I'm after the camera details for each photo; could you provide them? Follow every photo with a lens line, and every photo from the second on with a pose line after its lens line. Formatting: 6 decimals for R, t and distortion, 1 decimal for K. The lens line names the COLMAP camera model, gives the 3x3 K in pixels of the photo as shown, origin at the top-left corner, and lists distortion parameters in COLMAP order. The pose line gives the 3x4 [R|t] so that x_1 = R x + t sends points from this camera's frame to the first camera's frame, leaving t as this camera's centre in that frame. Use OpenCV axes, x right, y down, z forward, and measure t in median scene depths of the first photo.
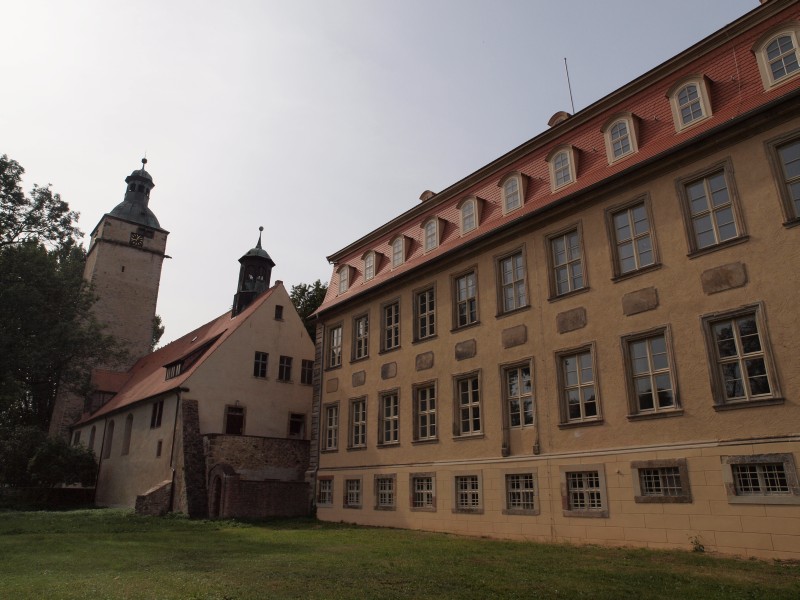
lens RADIAL K [[563.5, 0, 400.0], [0, 563.5, 300.0], [0, 0, 1]] dist [-0.147813, 0.104309]
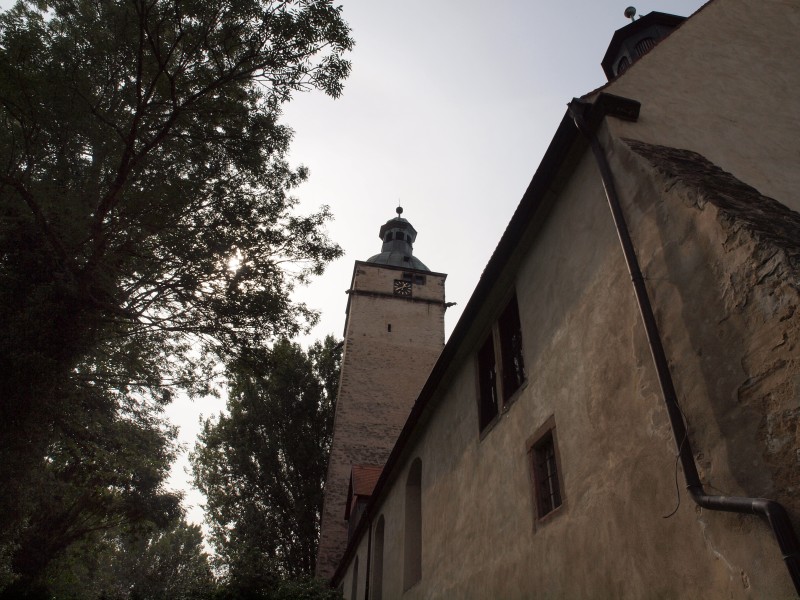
lens RADIAL K [[575.0, 0, 400.0], [0, 575.0, 300.0], [0, 0, 1]] dist [-0.127202, 0.115601]
pose [[0.871362, -0.266681, -0.411838, -0.197737], [0.128783, 0.934270, -0.332497, 0.141555], [0.473438, 0.236688, 0.848431, 0.402124]]
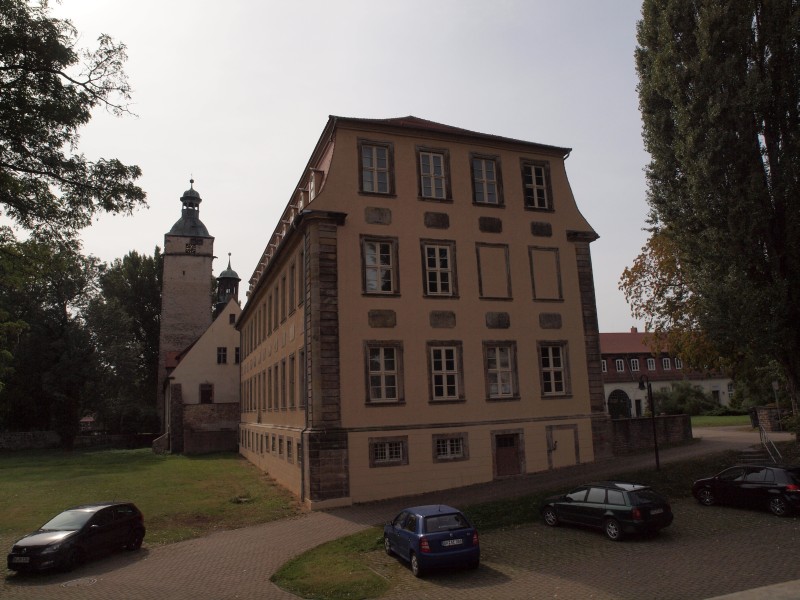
lens RADIAL K [[575.0, 0, 400.0], [0, 575.0, 300.0], [0, 0, 1]] dist [-0.127202, 0.115601]
pose [[0.954934, -0.101893, -0.278780, 0.380174], [0.142951, 0.981008, 0.131107, -0.096455], [0.260127, -0.165050, 0.951363, -0.200099]]
